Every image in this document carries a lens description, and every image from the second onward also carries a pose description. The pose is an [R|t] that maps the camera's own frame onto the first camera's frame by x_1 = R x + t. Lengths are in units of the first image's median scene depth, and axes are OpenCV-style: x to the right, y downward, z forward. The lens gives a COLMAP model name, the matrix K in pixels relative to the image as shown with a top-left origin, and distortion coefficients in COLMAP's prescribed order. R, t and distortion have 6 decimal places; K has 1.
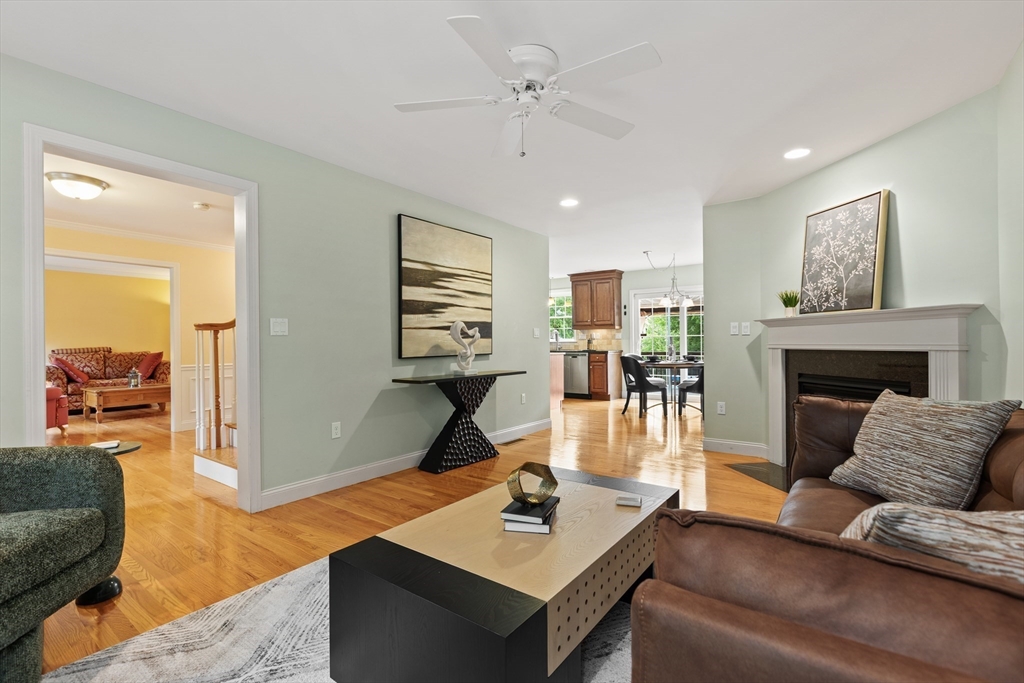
lens RADIAL K [[459.6, 0, 512.0], [0, 459.6, 341.5], [0, 0, 1]] dist [0.002271, -0.000359]
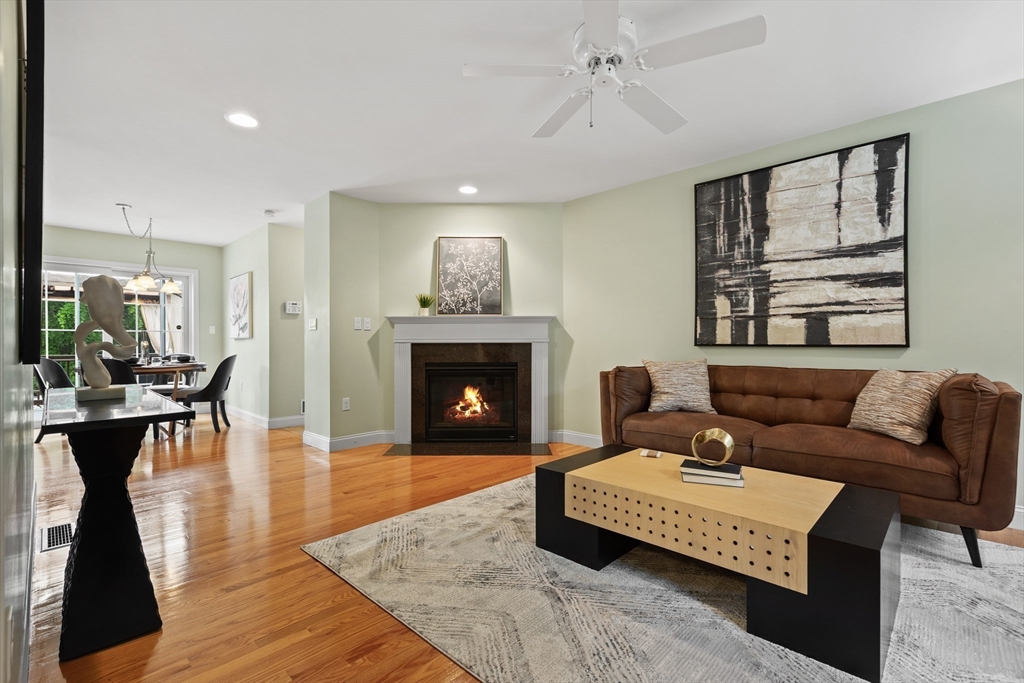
lens RADIAL K [[454.9, 0, 511.9], [0, 454.9, 344.1], [0, 0, 1]] dist [0.001684, -0.000167]
pose [[0.130210, 0.002047, 0.991484, -0.603028], [-0.000312, 0.999998, -0.002023, 0.024671], [-0.991486, -0.000046, 0.130211, 0.689072]]
